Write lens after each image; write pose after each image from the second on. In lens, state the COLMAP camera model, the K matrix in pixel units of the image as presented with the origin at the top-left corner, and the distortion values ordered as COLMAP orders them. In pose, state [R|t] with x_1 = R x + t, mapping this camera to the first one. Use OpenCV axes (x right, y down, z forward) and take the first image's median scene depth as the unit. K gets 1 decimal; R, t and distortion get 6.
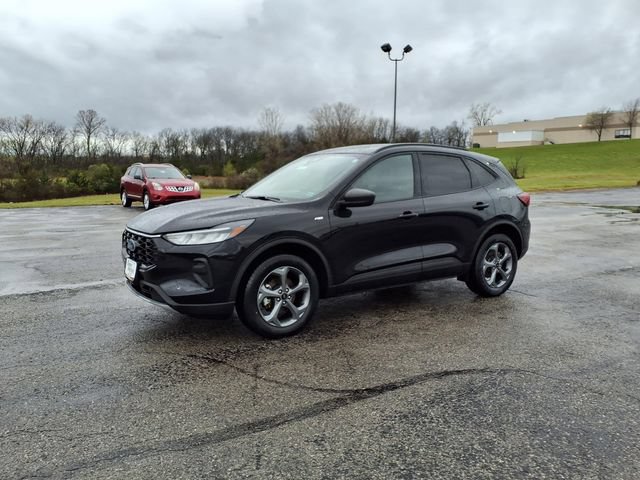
lens RADIAL K [[517.8, 0, 326.4], [0, 517.8, 231.8], [0, 0, 1]] dist [0.086455, -0.132522]
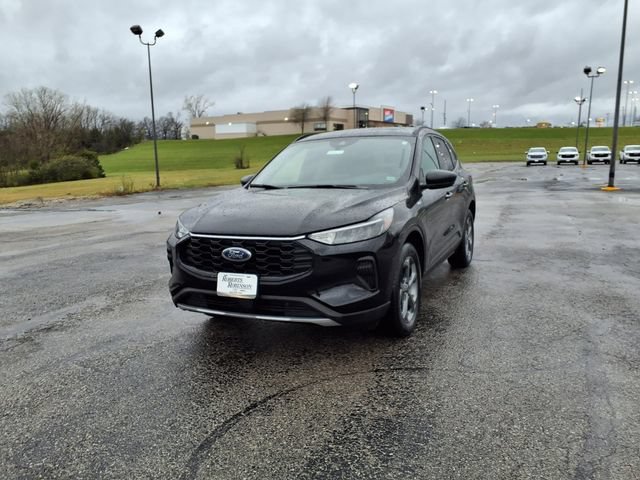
lens RADIAL K [[503.9, 0, 325.6], [0, 503.9, 263.5], [0, 0, 1]] dist [0.085031, -0.109940]
pose [[0.864099, -0.130335, 0.486153, -0.152720], [0.091435, 0.990468, 0.103020, -0.006568], [-0.494946, -0.044568, 0.867780, 0.067538]]
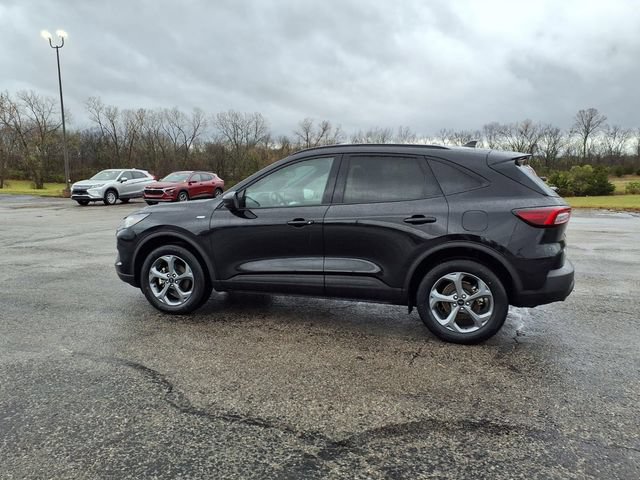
lens RADIAL K [[519.1, 0, 316.3], [0, 519.1, 218.7], [0, 0, 1]] dist [0.077093, -0.134565]
pose [[0.609829, 0.065971, -0.789782, 0.260560], [-0.086927, 0.996085, 0.016083, -0.015998], [0.787751, 0.058845, 0.613177, 0.125497]]
